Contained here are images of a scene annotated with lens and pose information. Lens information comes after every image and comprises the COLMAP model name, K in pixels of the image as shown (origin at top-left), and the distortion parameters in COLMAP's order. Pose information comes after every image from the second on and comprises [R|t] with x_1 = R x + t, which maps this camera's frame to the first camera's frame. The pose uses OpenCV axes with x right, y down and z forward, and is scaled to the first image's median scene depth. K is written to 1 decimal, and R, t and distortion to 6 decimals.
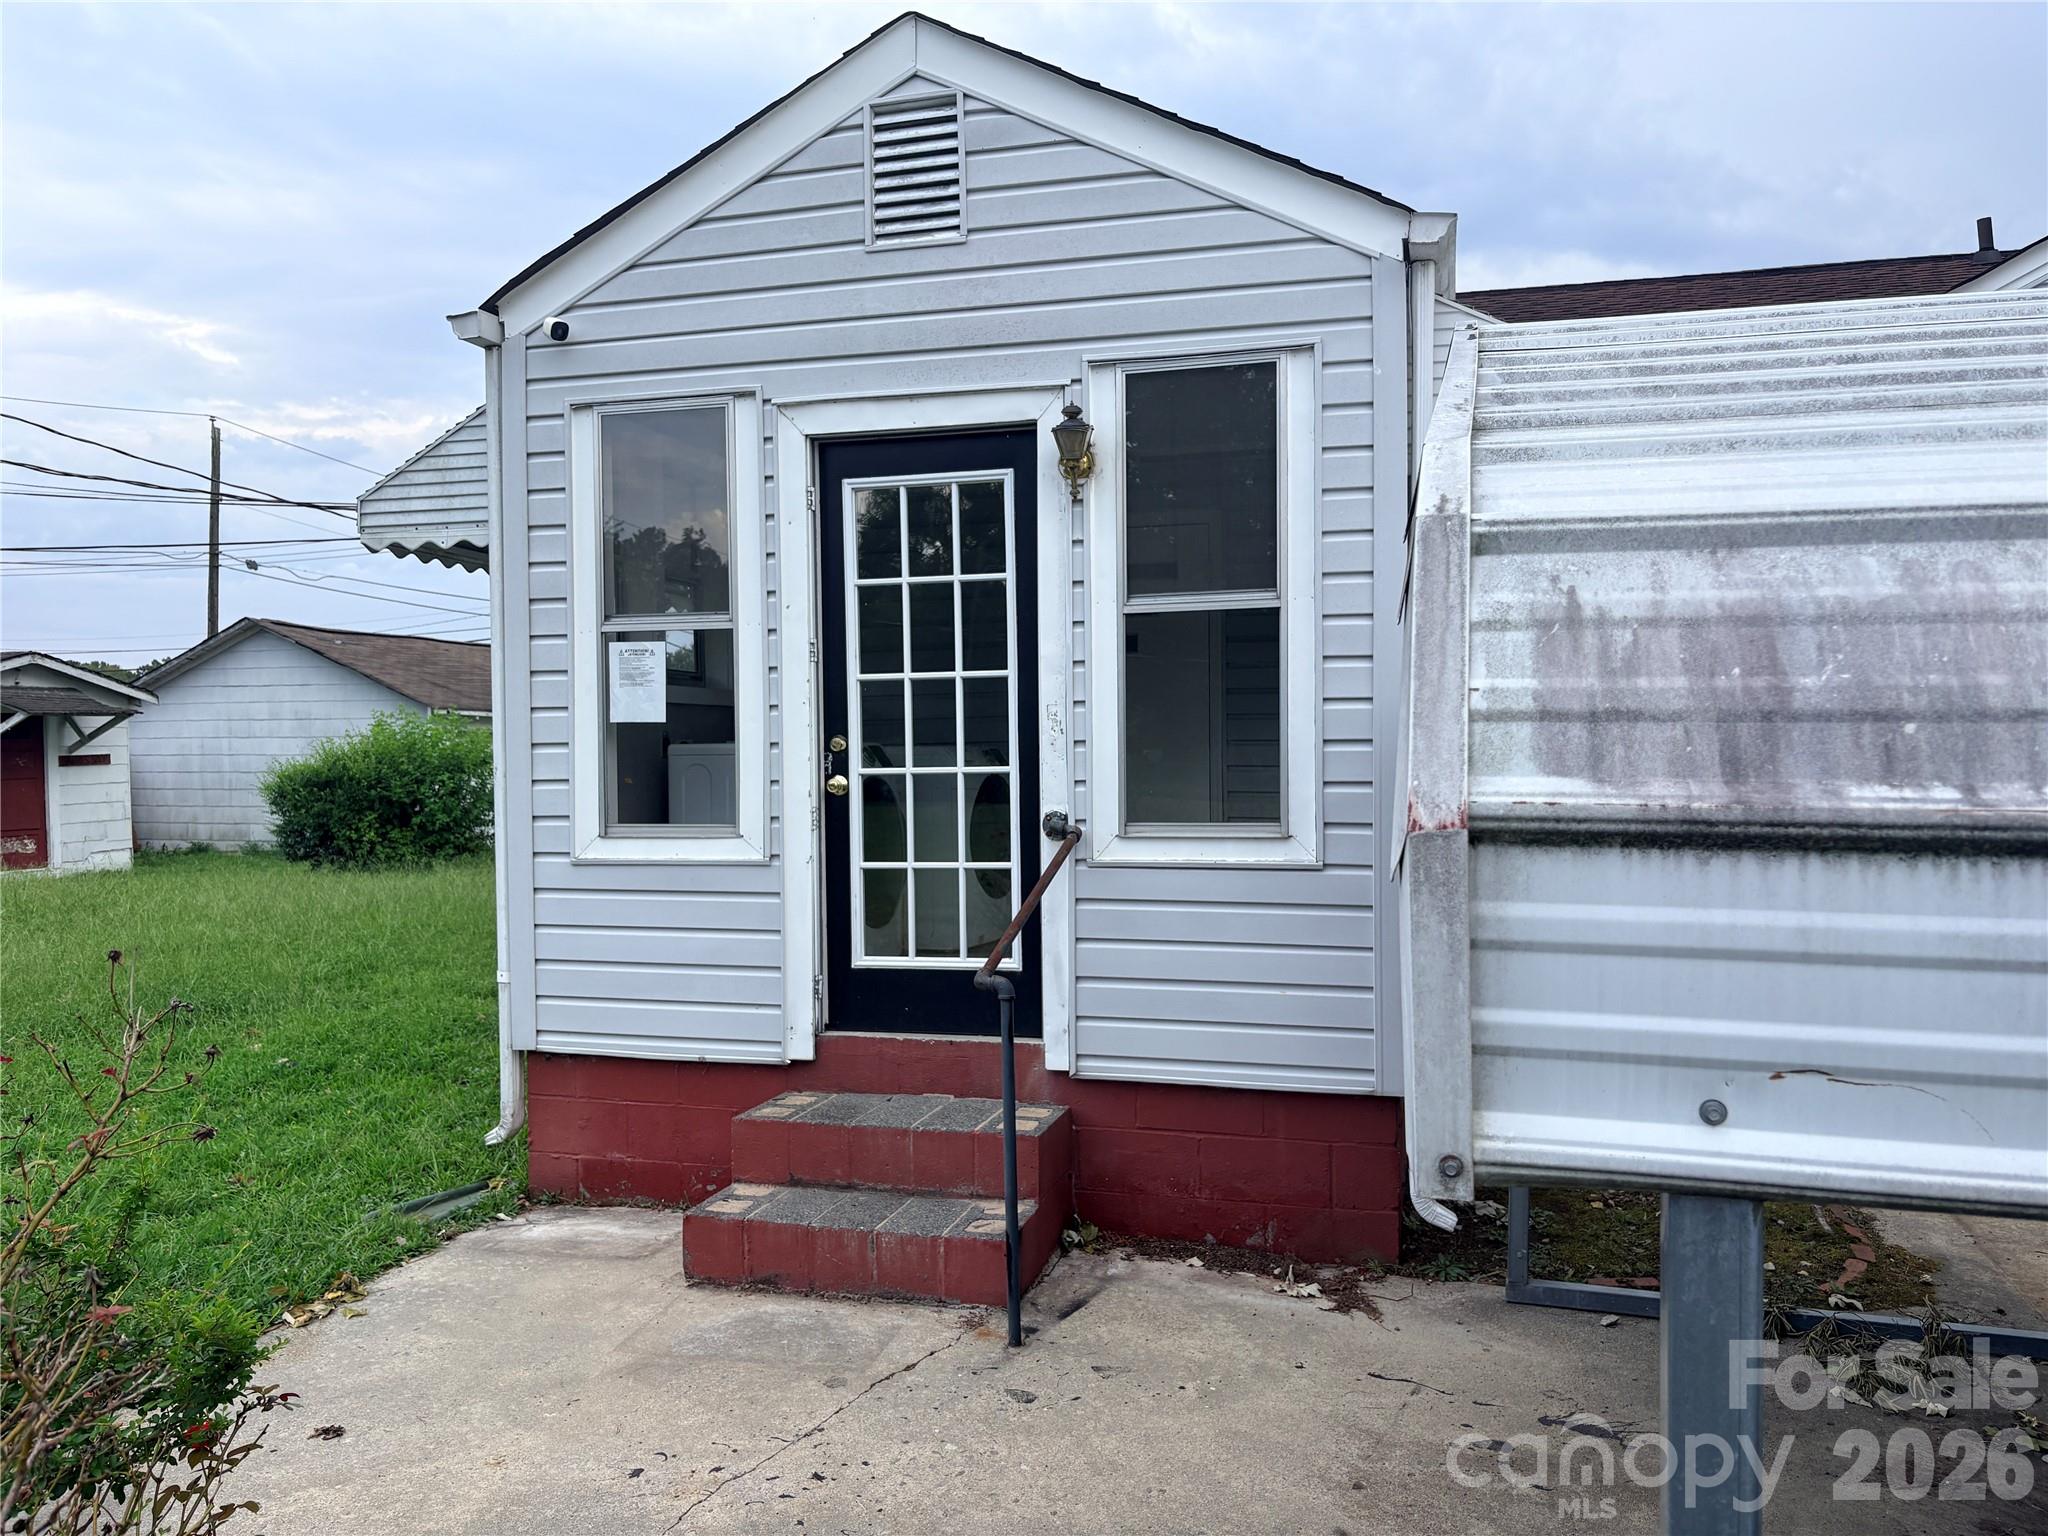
lens RADIAL K [[1556.8, 0, 1024.7], [0, 1556.8, 783.3], [0, 0, 1]] dist [0.013536, -0.005876]
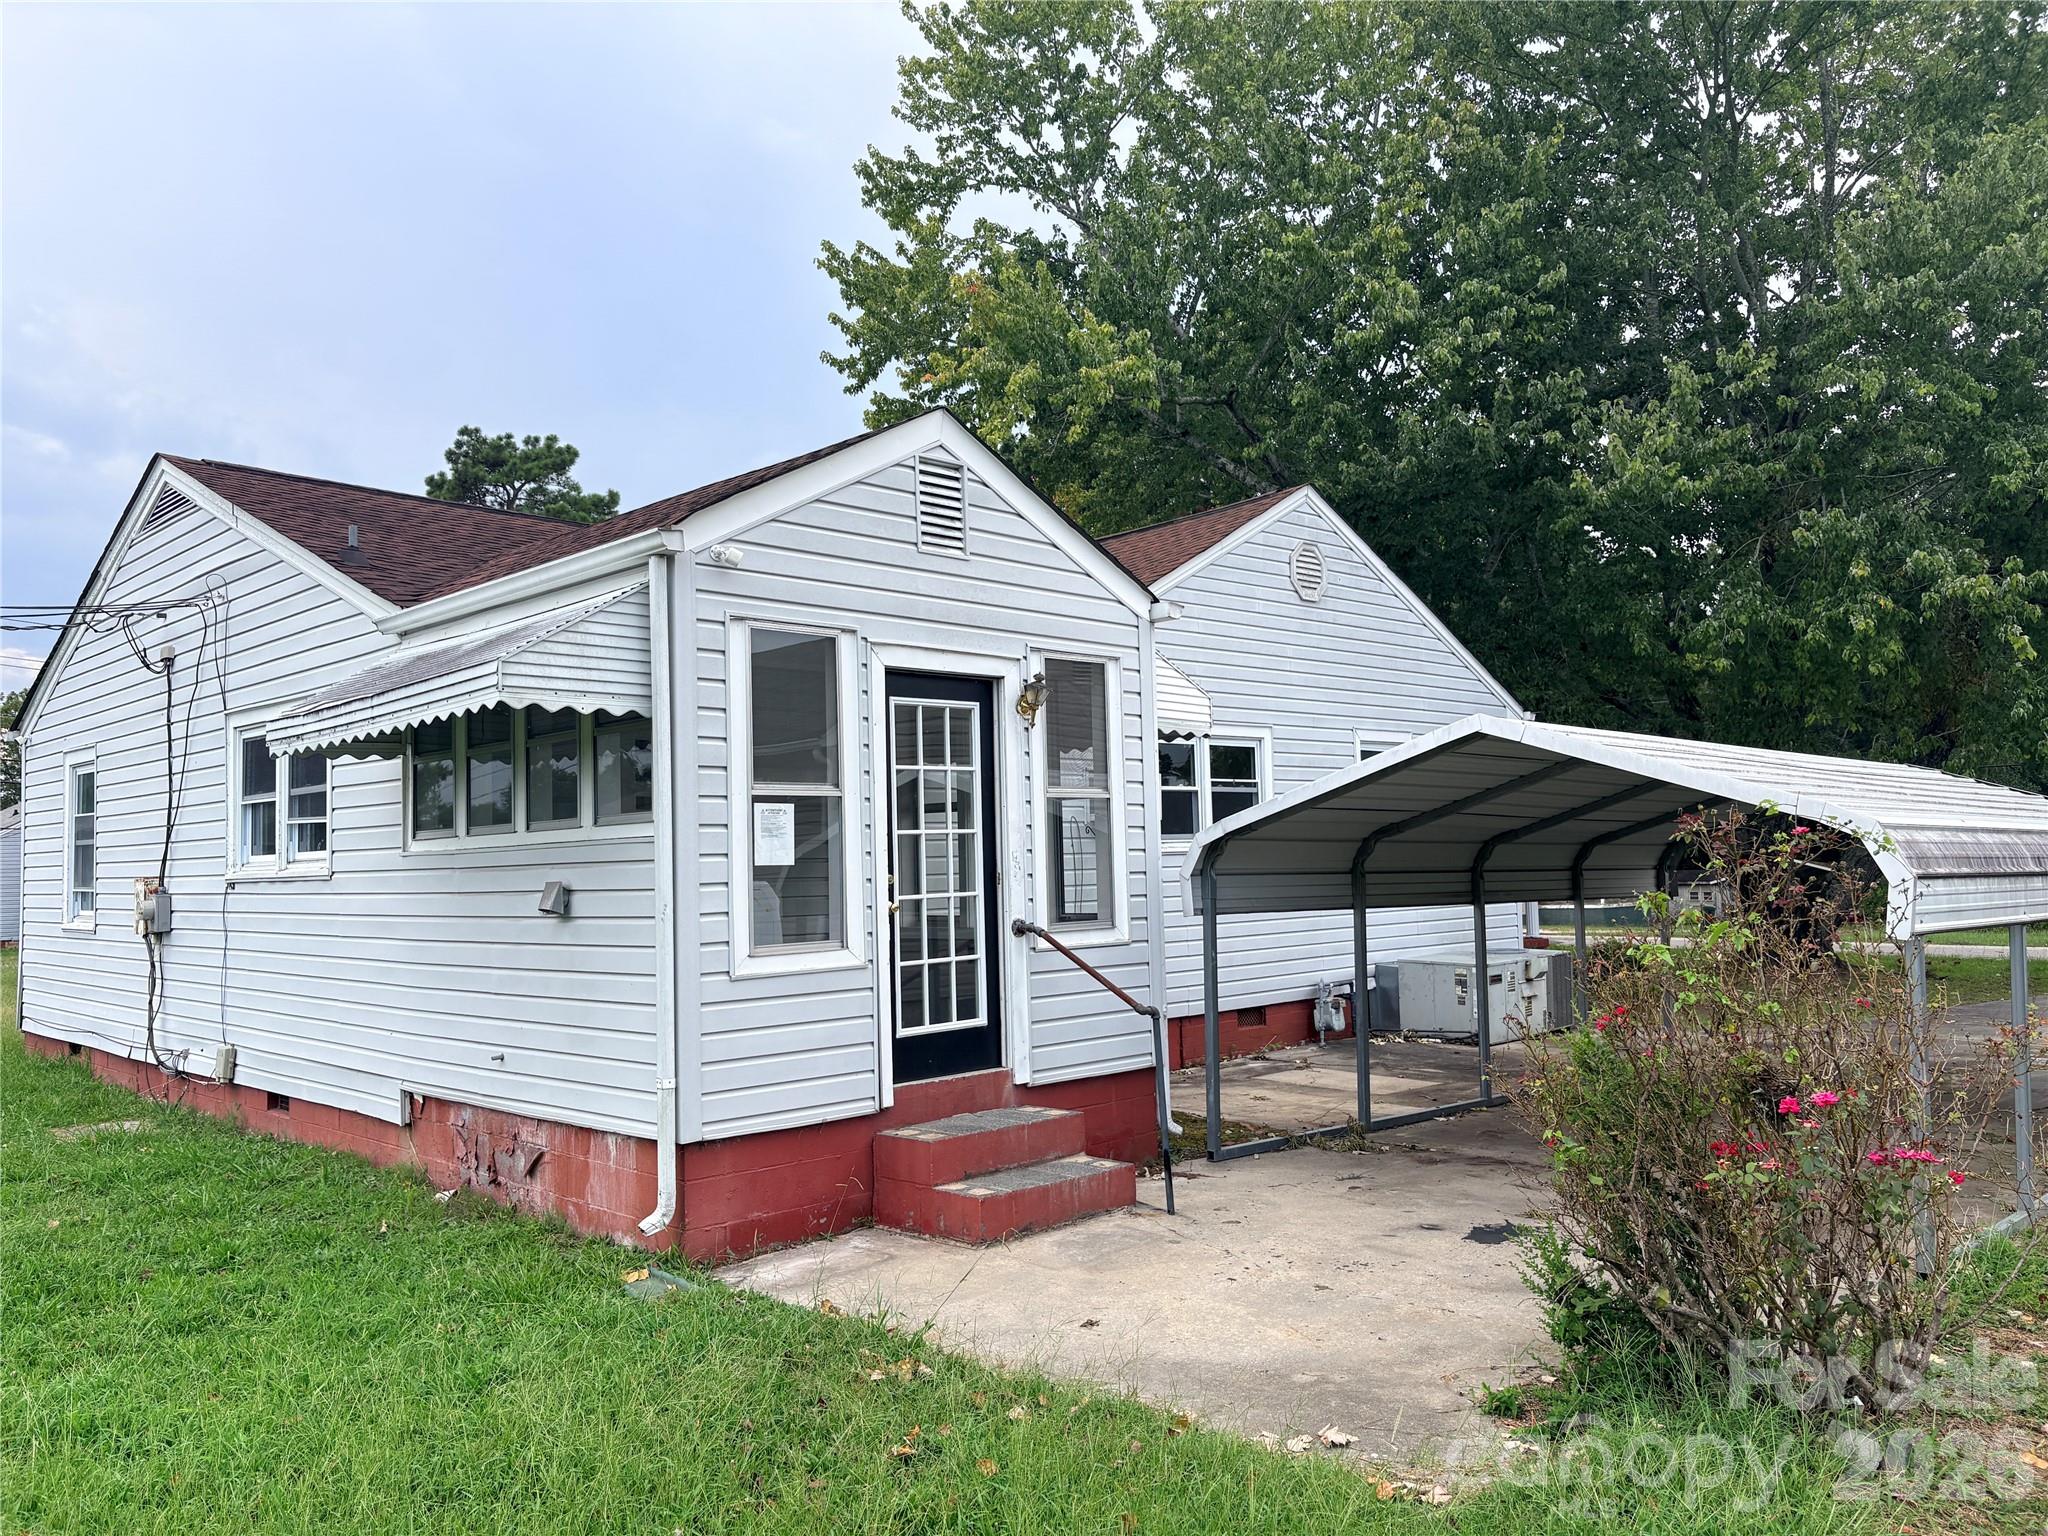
lens RADIAL K [[1556.8, 0, 1010.9], [0, 1556.8, 771.9], [0, 0, 1]] dist [0.013536, -0.005876]
pose [[0.500974, 0.047187, 0.864175, -1.360492], [0.041710, 0.996036, -0.078567, -0.007365], [-0.864457, 0.075405, 0.497020, 0.196197]]
